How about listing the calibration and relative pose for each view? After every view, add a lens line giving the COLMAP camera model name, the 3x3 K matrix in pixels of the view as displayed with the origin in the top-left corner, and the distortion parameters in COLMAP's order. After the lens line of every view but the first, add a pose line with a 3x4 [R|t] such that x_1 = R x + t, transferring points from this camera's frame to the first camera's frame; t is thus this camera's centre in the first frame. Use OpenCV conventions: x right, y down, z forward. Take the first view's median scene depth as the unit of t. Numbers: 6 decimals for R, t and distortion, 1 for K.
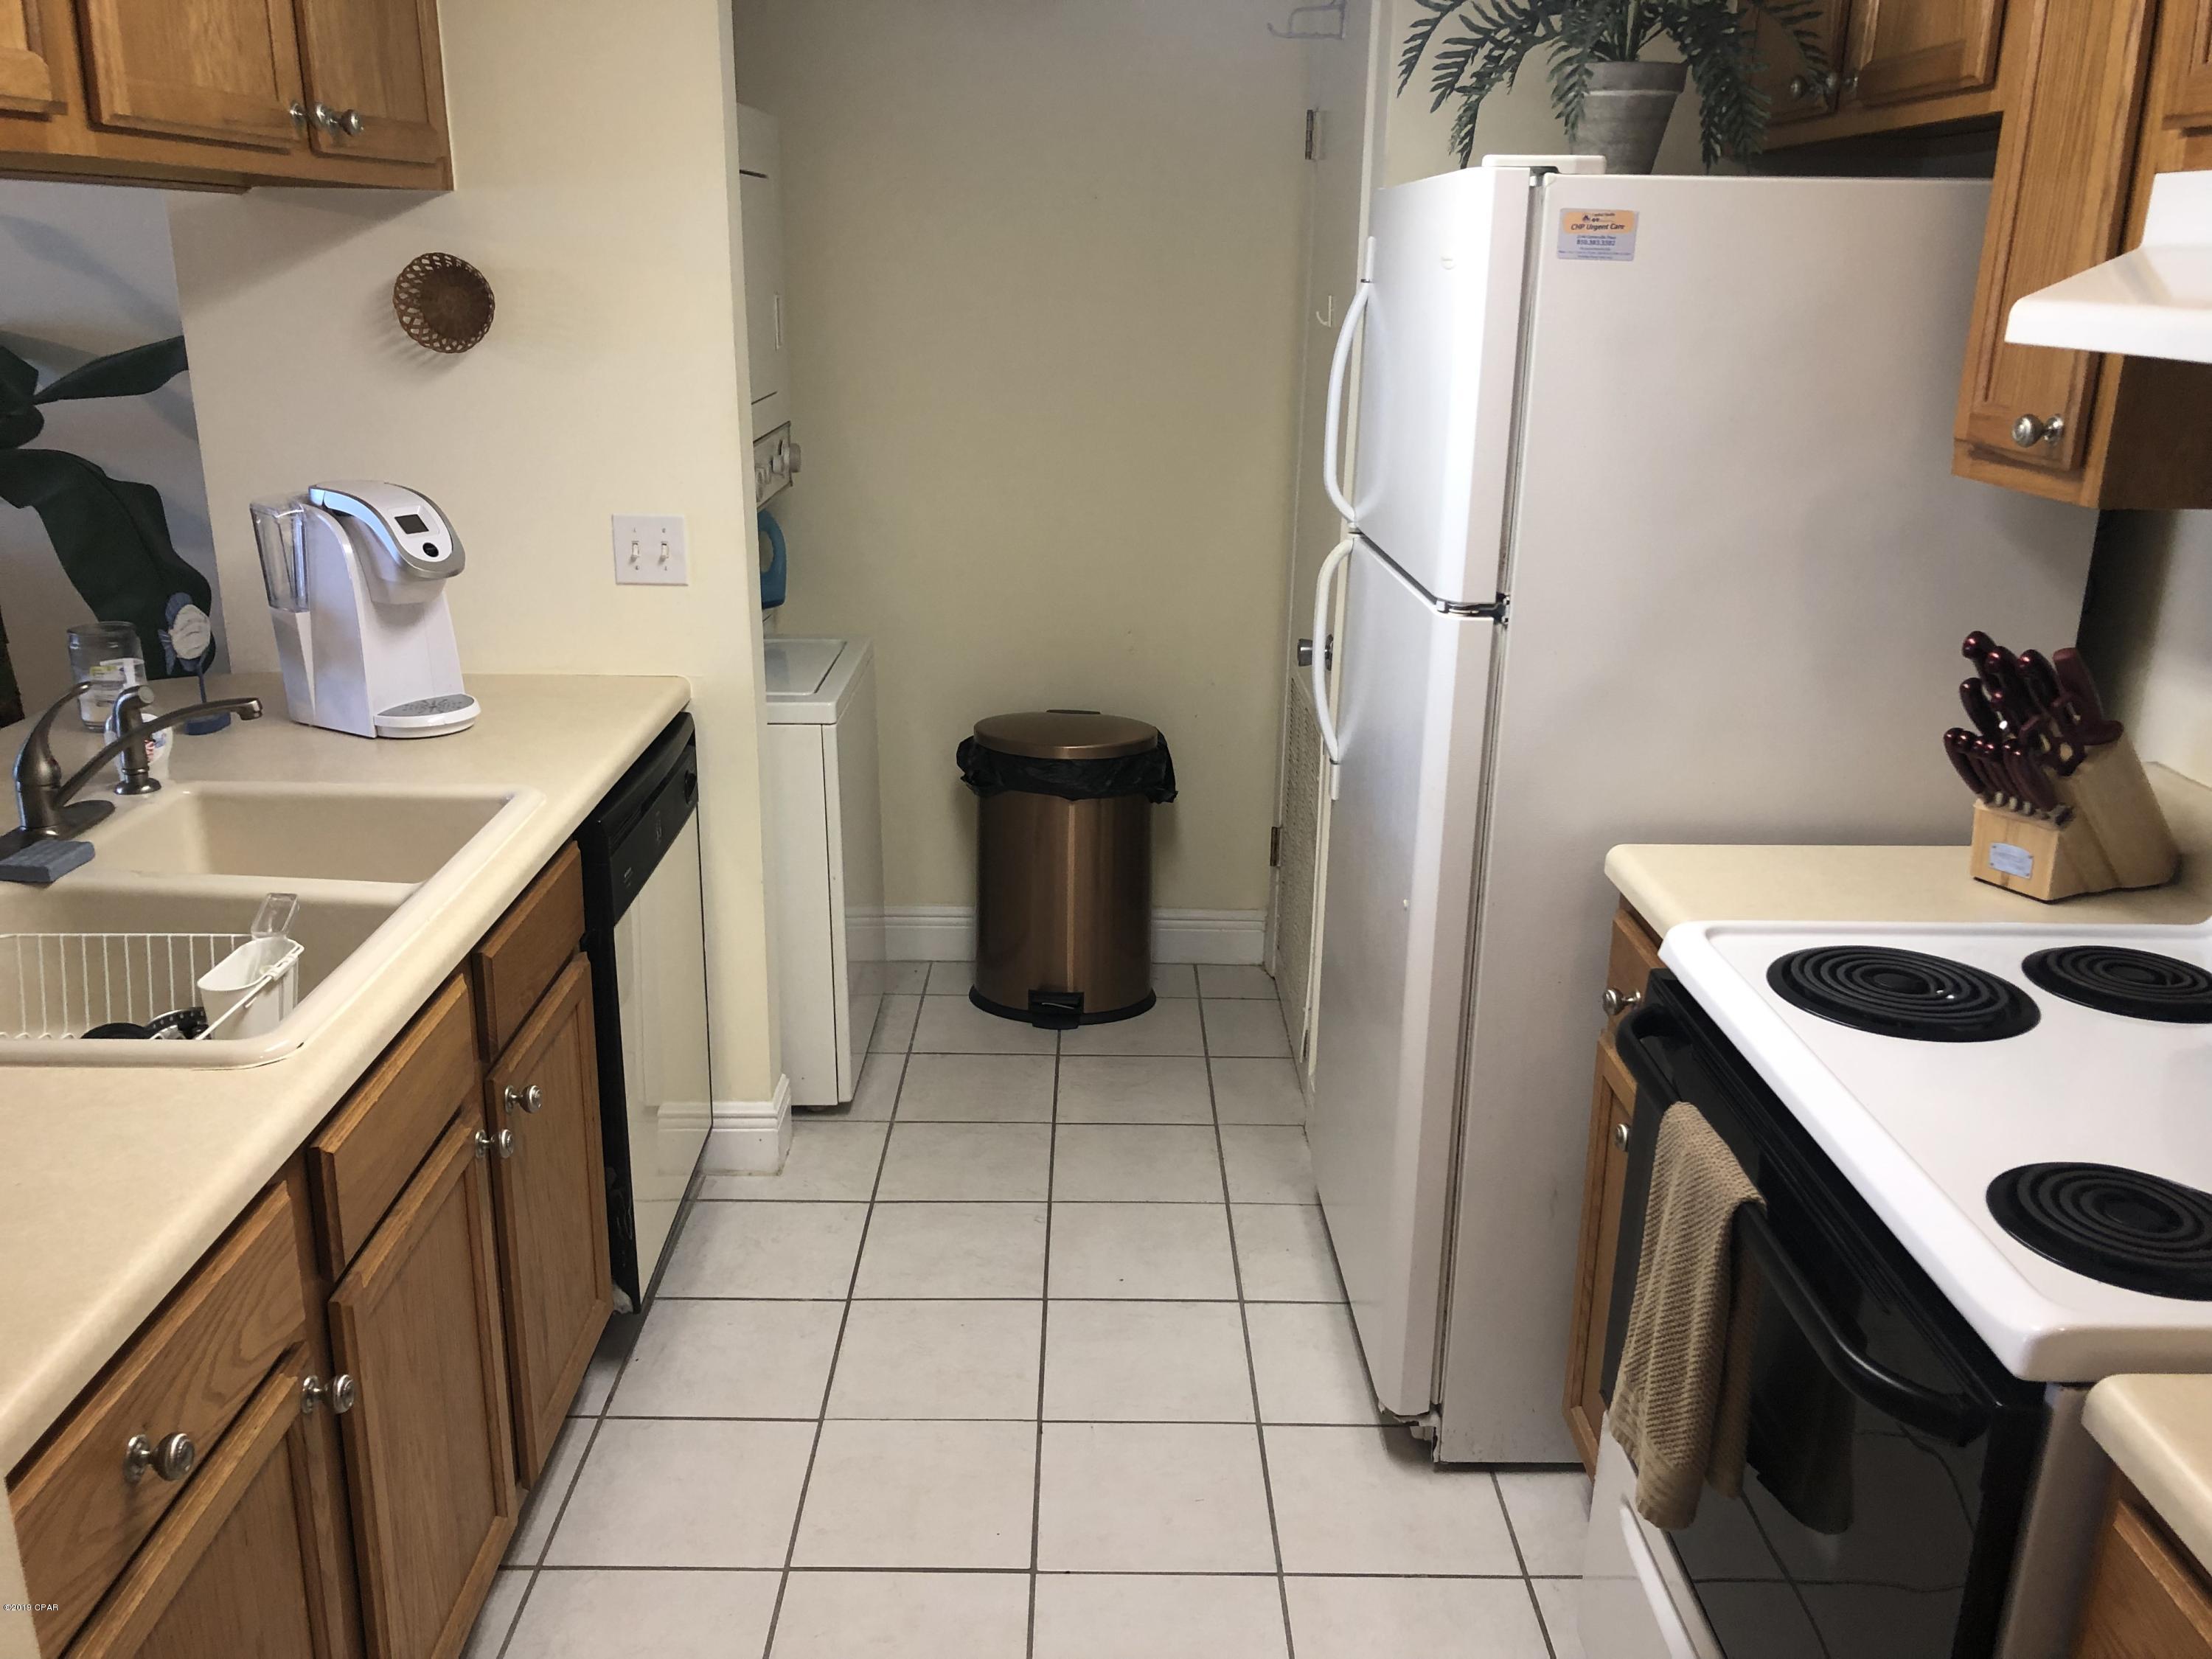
lens RADIAL K [[1828.0, 0, 1111.4], [0, 1828.0, 819.0], [0, 0, 1]] dist [0.036434, -0.033934]
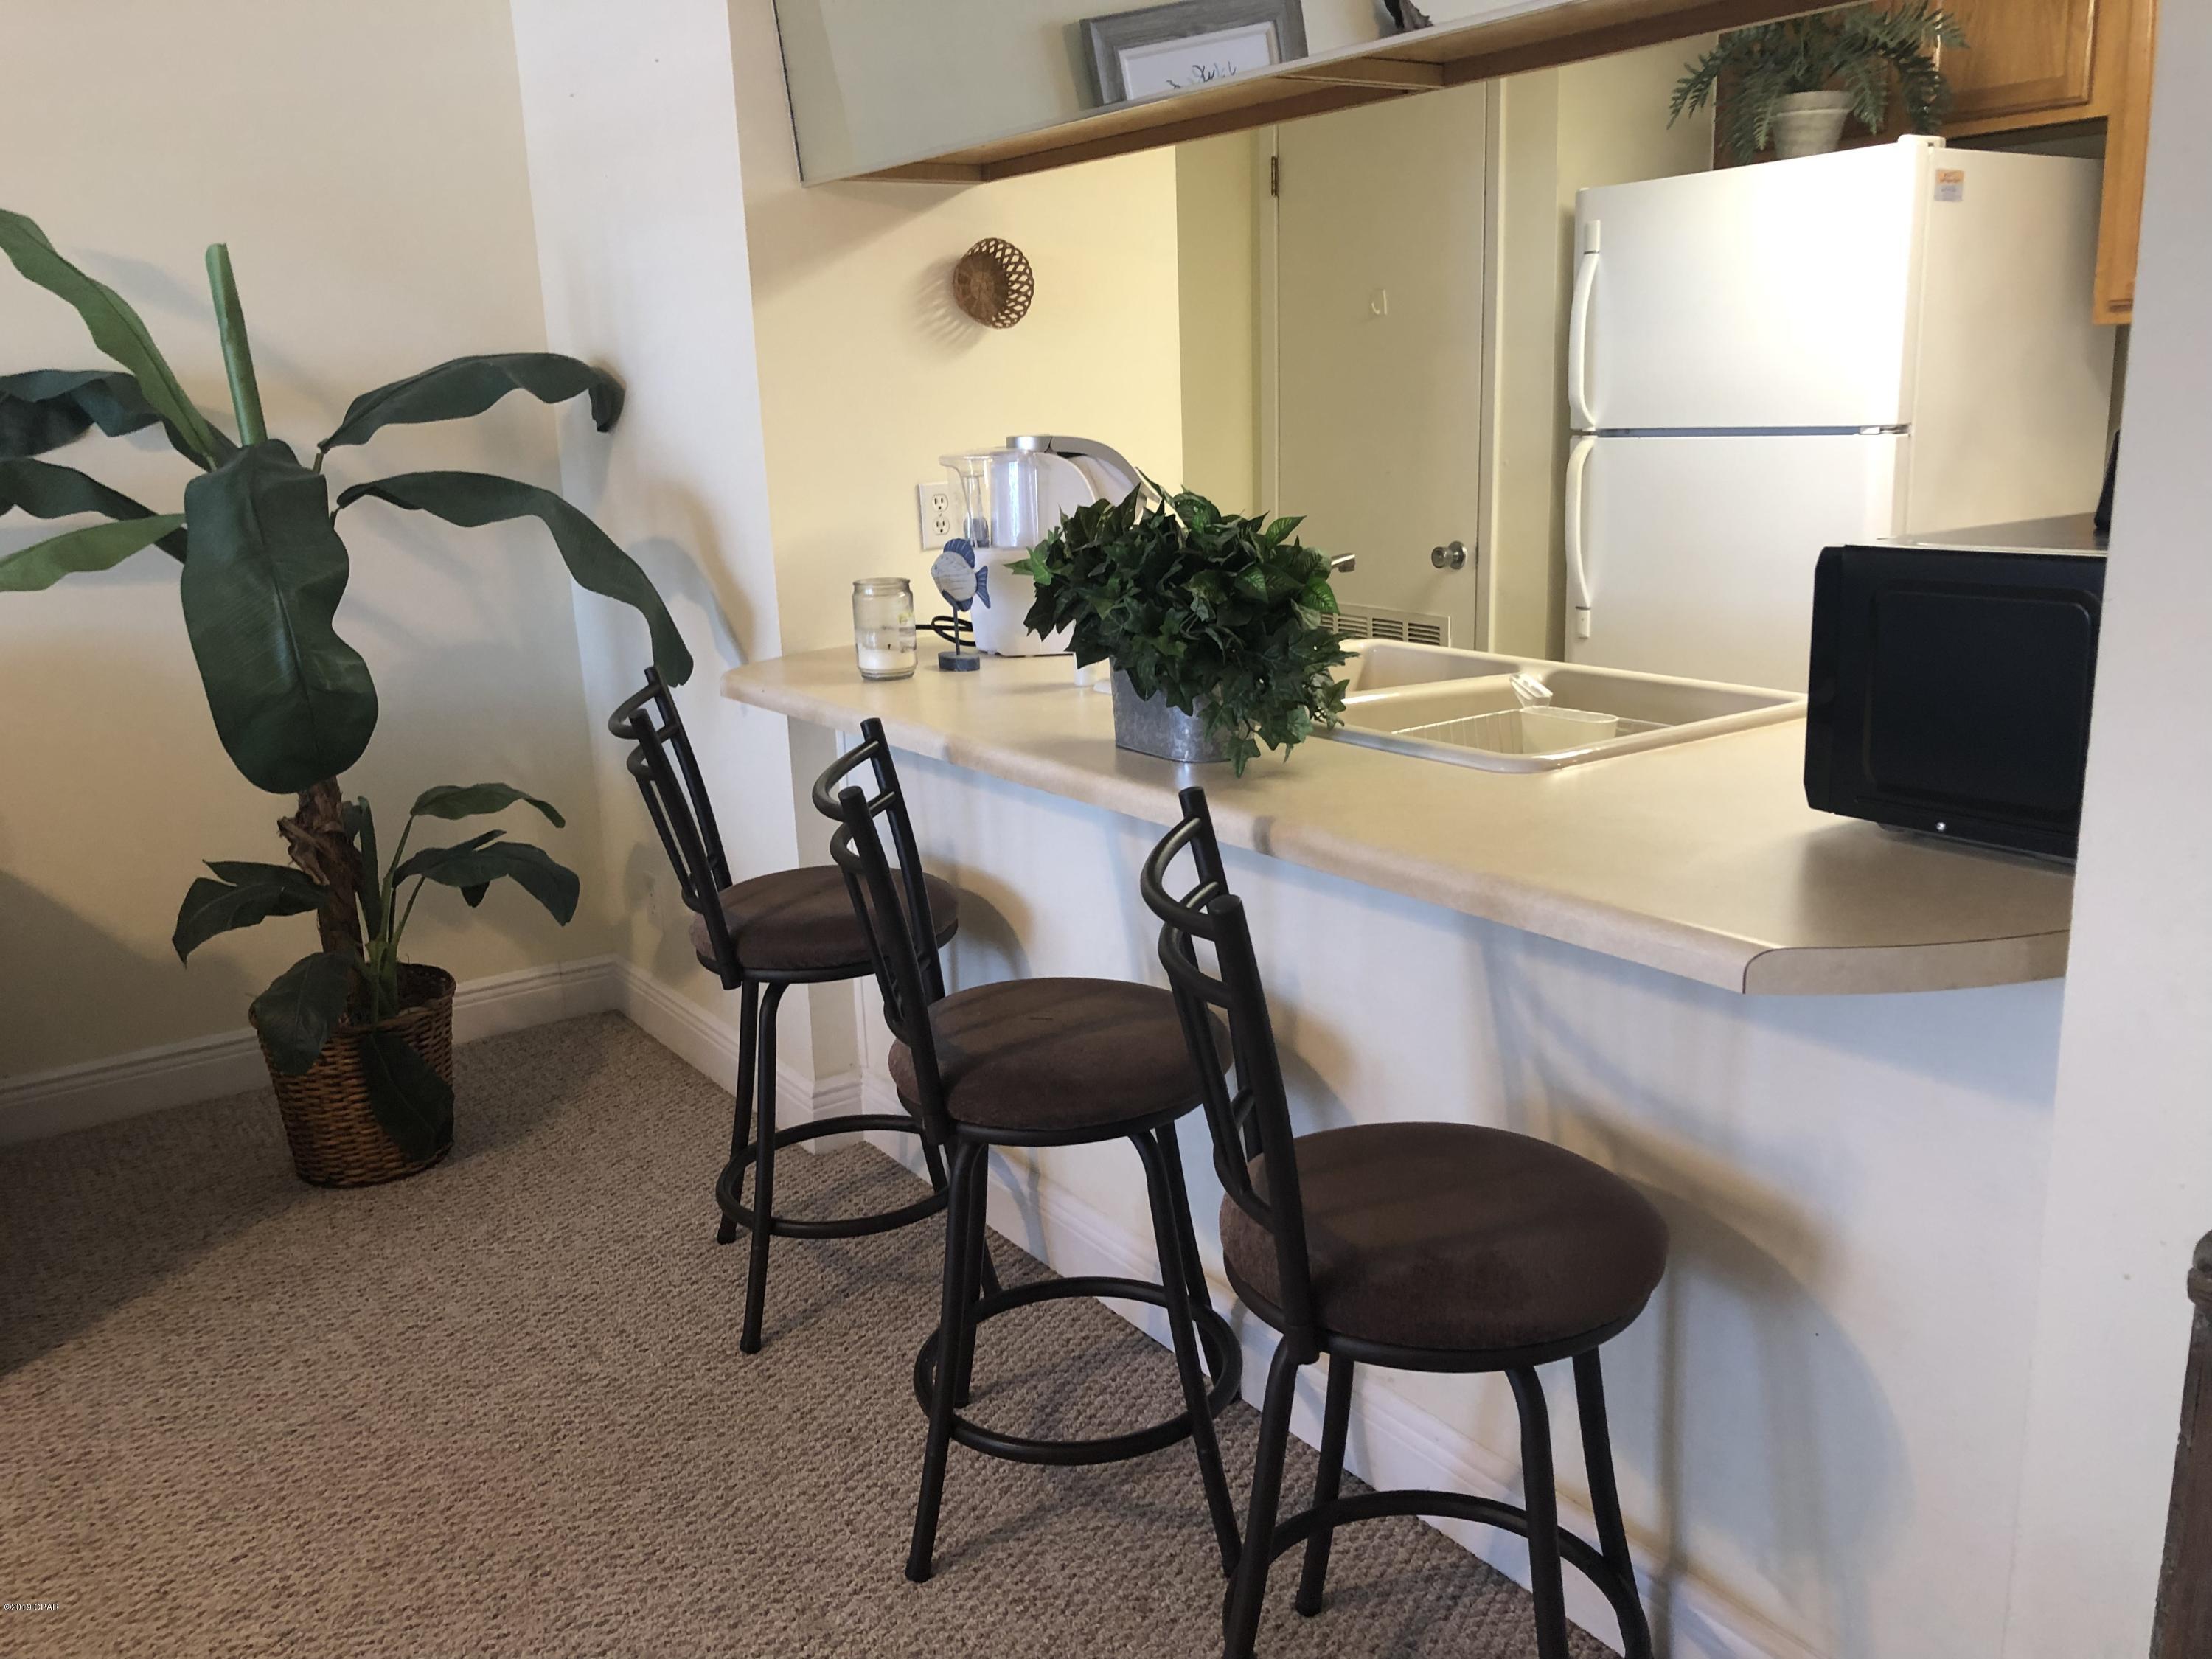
lens RADIAL K [[1828.0, 0, 1105.4], [0, 1828.0, 824.8], [0, 0, 1]] dist [0.036434, -0.033934]
pose [[0.830192, -0.172638, 0.530073, -1.226244], [0.209419, 0.977780, -0.009538, 0.085475], [-0.516648, 0.118925, 0.847898, 0.072649]]
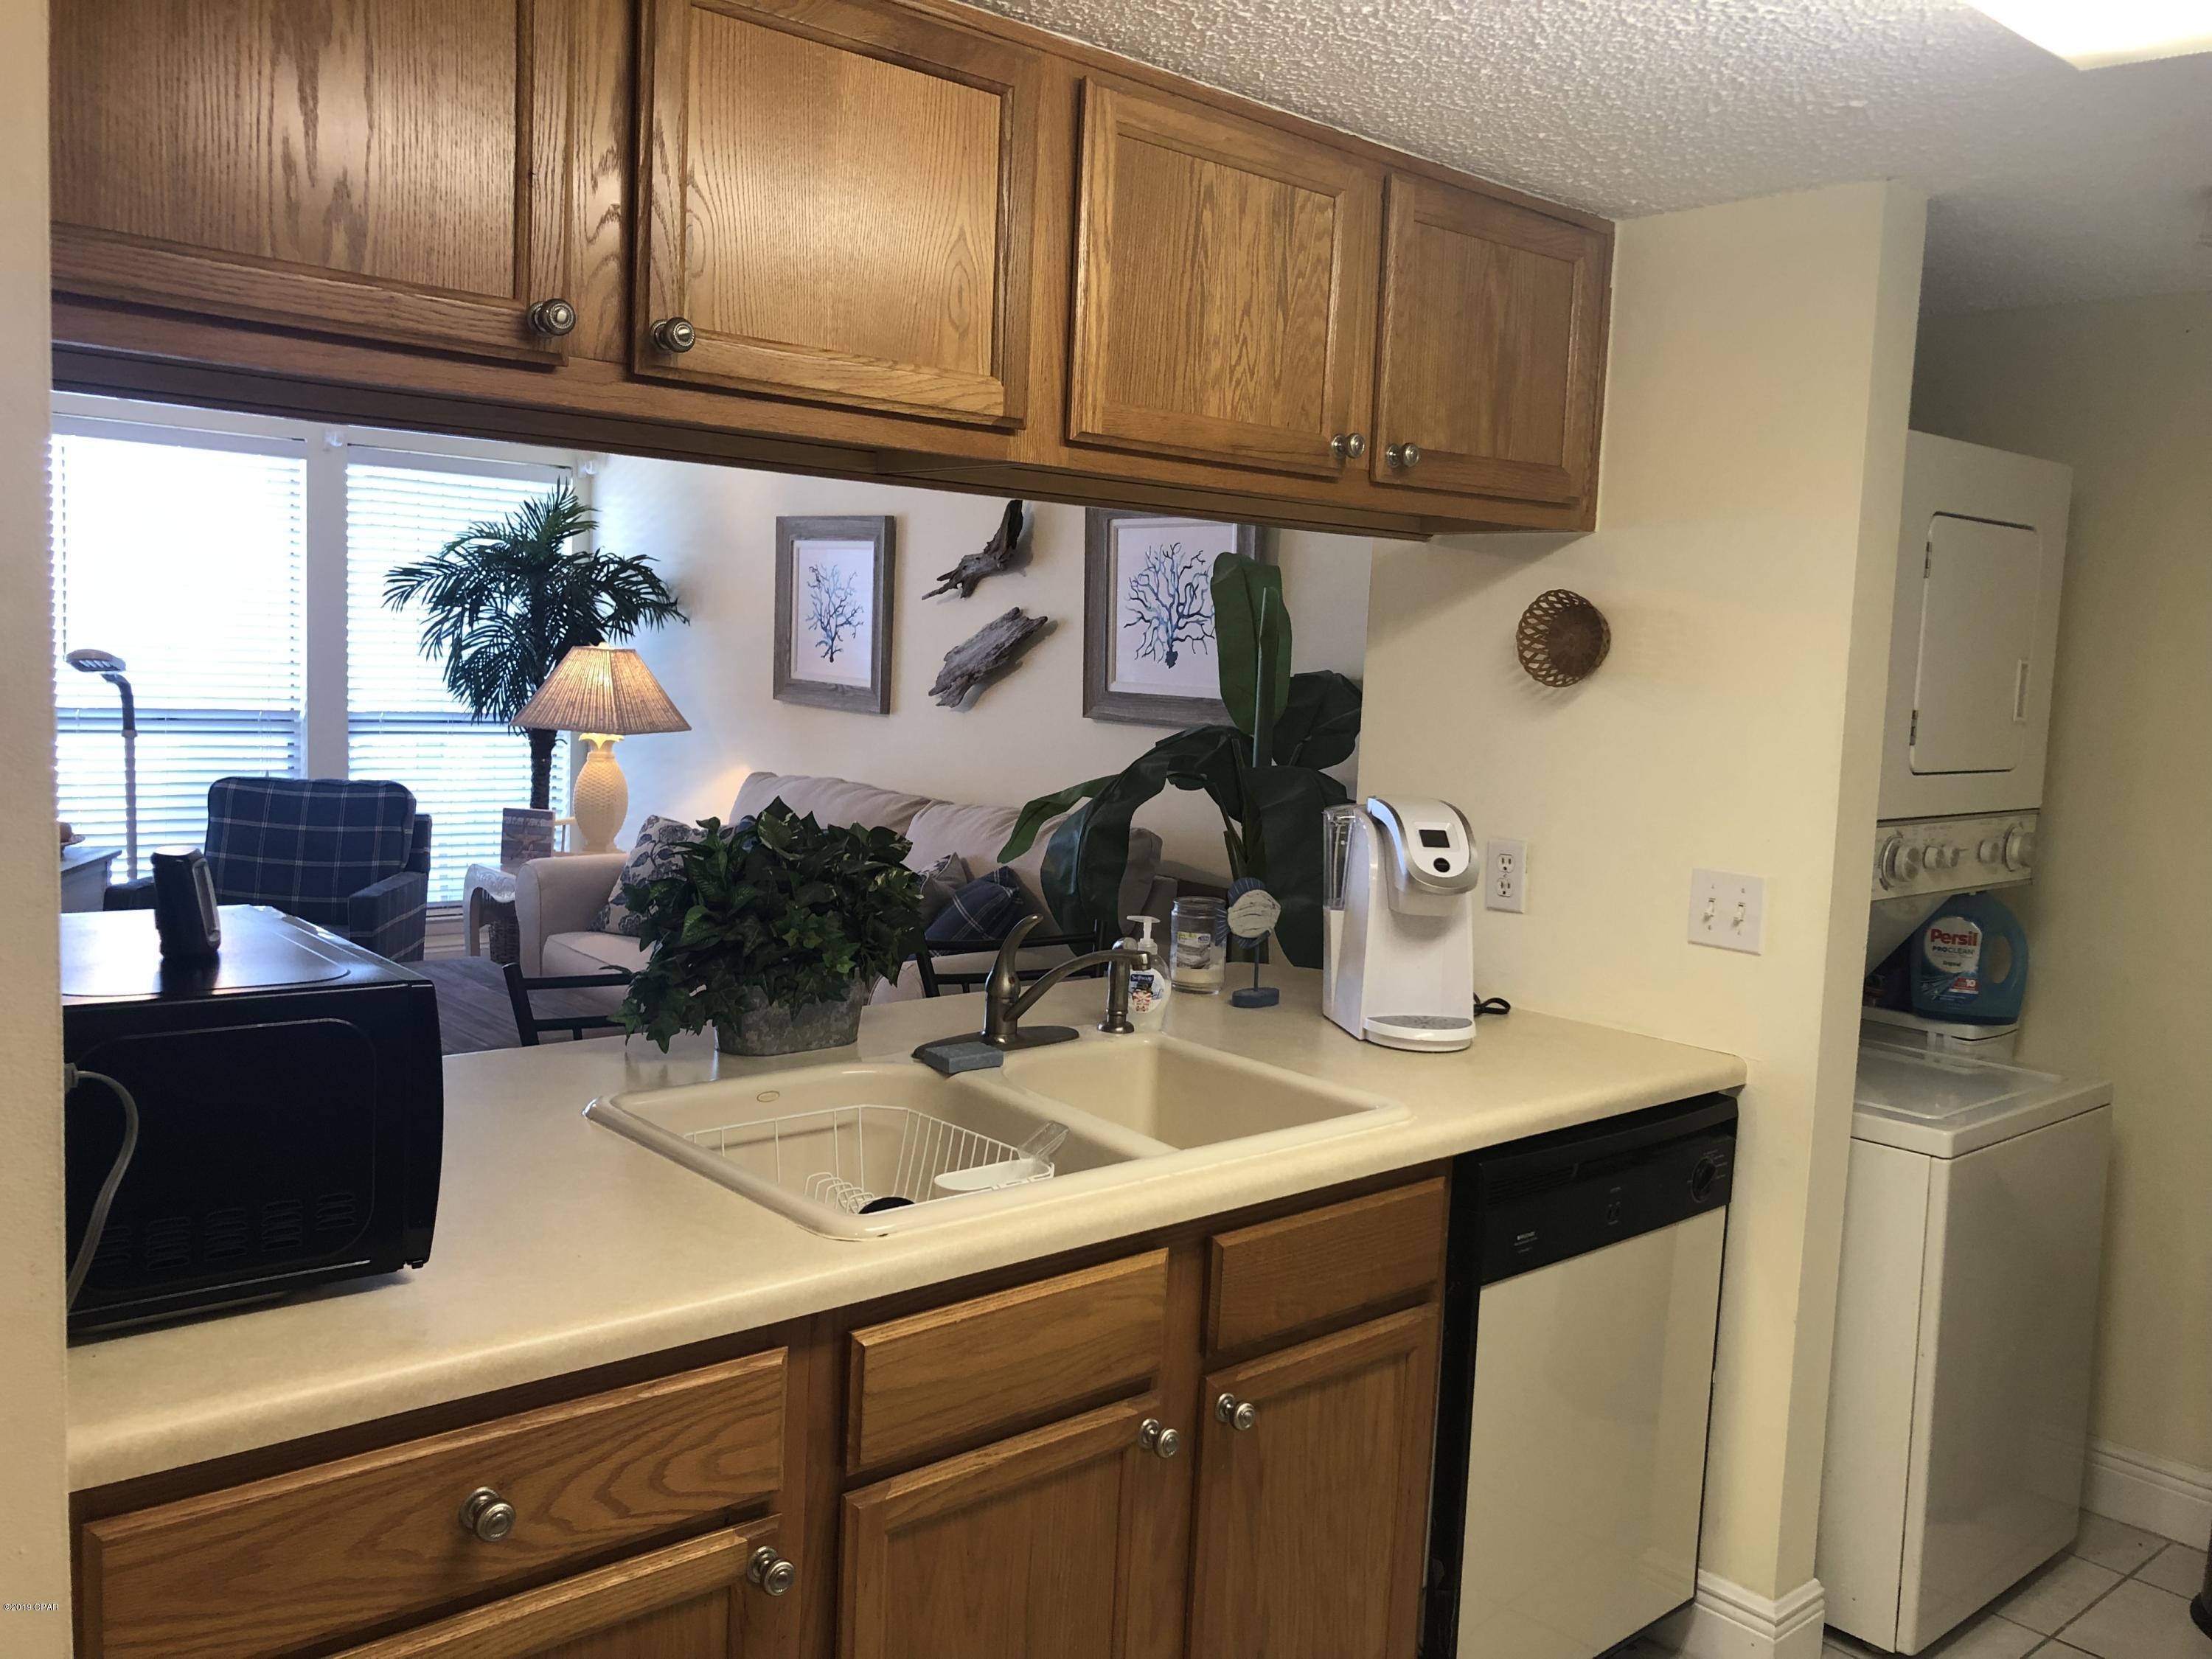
lens RADIAL K [[1828.0, 0, 1119.0], [0, 1828.0, 838.2], [0, 0, 1]] dist [0.036434, -0.033934]
pose [[0.650553, 0.101959, -0.752585, 0.309487], [-0.261944, 0.960263, -0.096336, -0.022398], [0.712858, 0.259807, 0.651410, 0.265903]]
